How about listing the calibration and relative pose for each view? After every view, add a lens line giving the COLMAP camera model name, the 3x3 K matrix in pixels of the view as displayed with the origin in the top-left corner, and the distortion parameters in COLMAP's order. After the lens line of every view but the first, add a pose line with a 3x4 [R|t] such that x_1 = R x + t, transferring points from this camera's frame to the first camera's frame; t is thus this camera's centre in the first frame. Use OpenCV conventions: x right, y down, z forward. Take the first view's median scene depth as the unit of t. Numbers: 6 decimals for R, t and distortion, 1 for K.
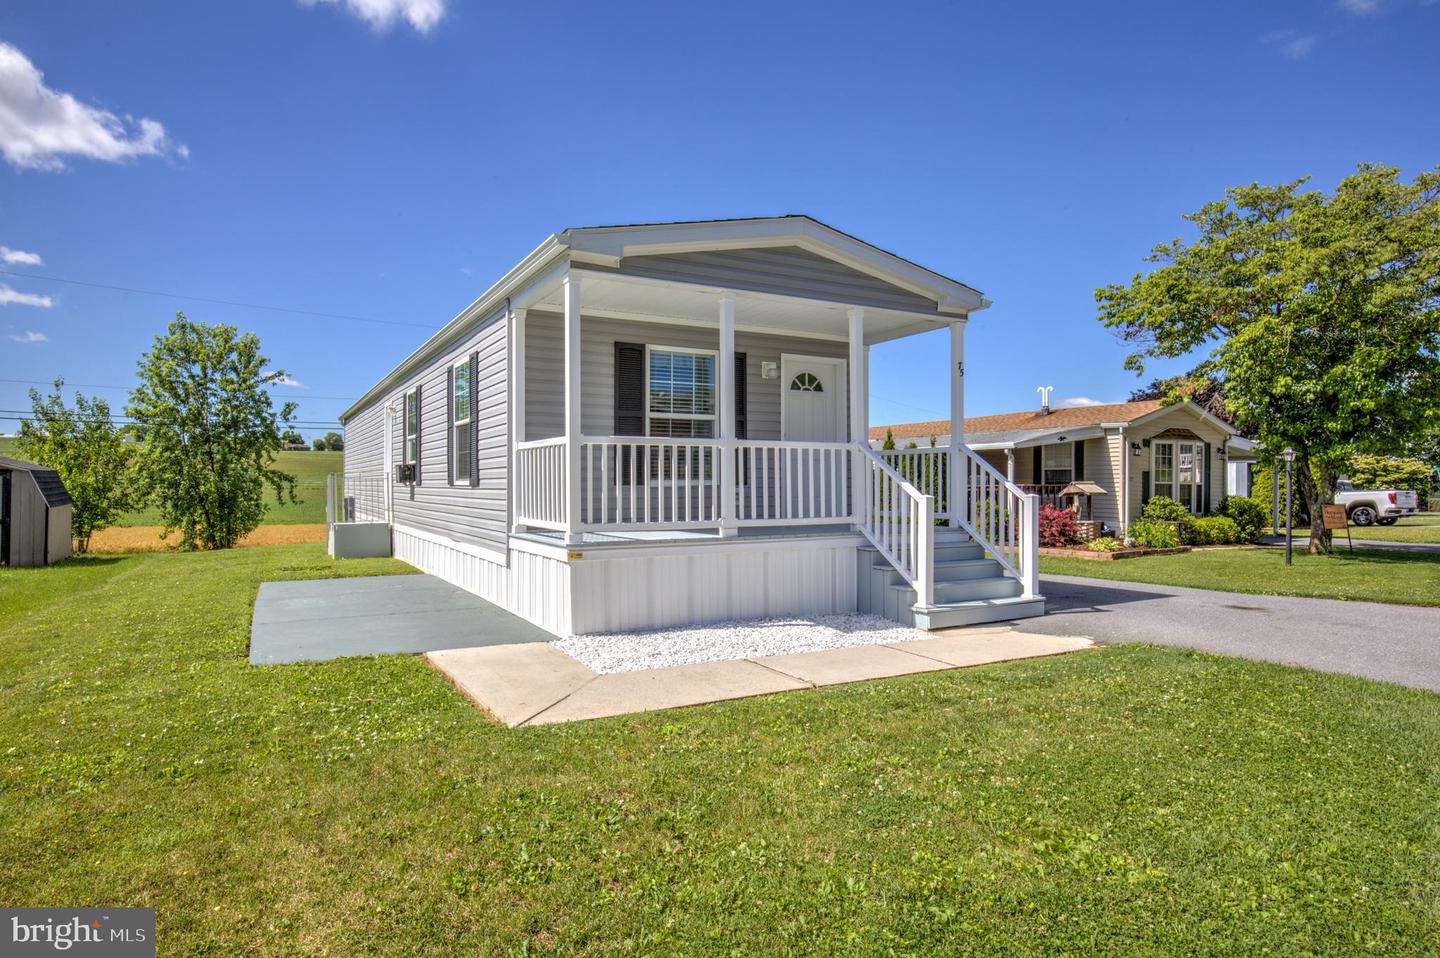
lens RADIAL K [[822.2, 0, 719.3], [0, 822.2, 476.5], [0, 0, 1]] dist [-0.005302, -0.000066]
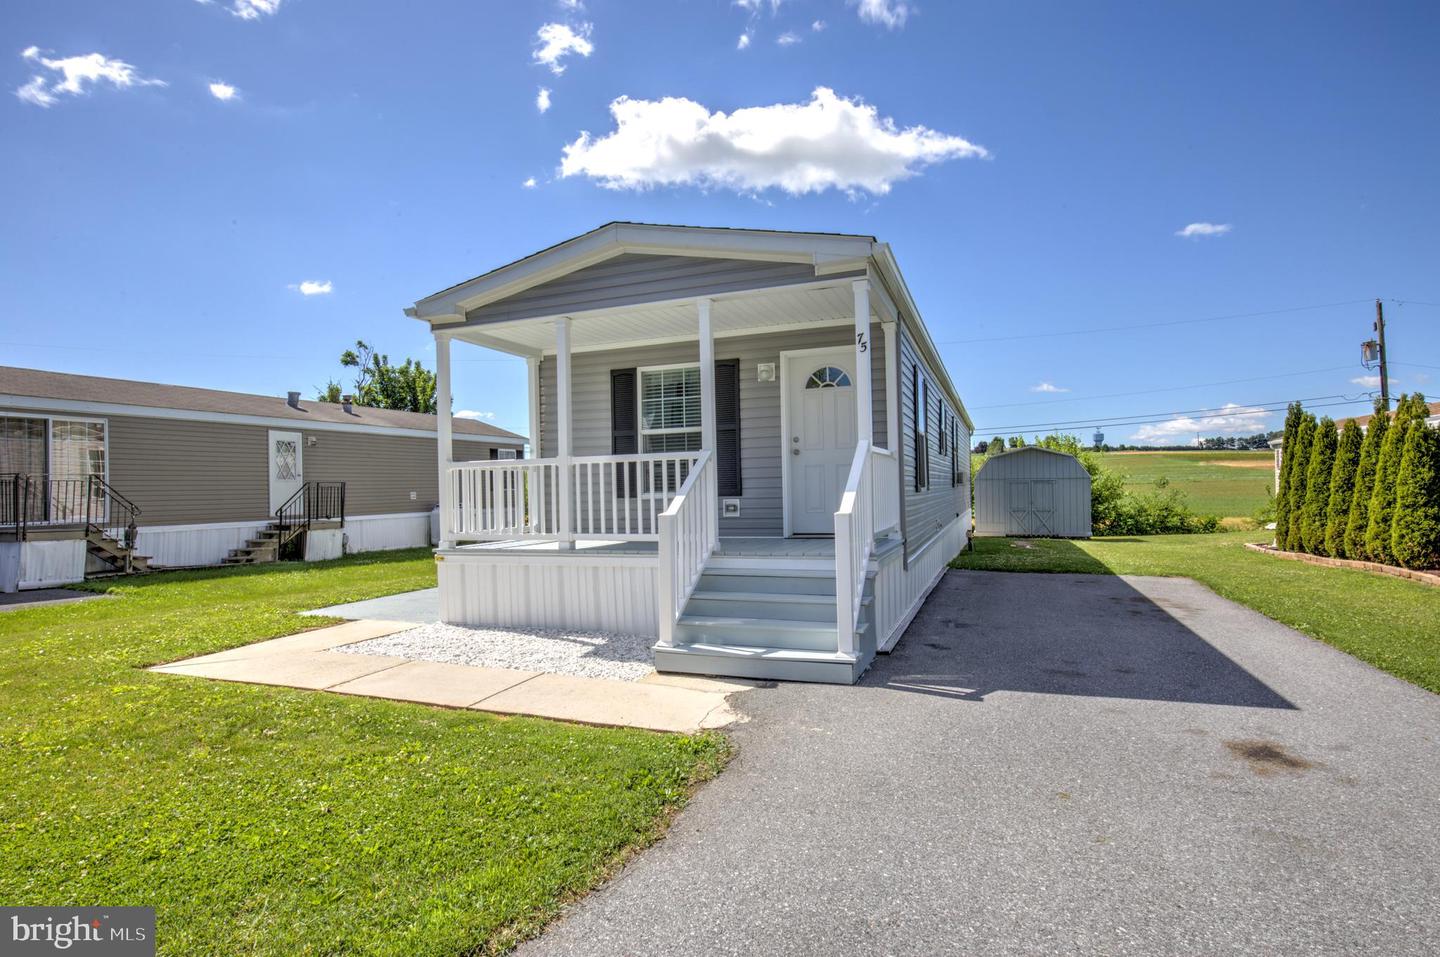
lens RADIAL K [[742.4, 0, 714.0], [0, 742.4, 492.0], [0, 0, 1]] dist [0.004843, 0.000101]
pose [[0.637736, -0.010908, -0.770178, 0.730592], [0.027101, 0.999598, 0.008284, -0.002703], [0.769778, -0.026155, 0.637775, 0.454483]]
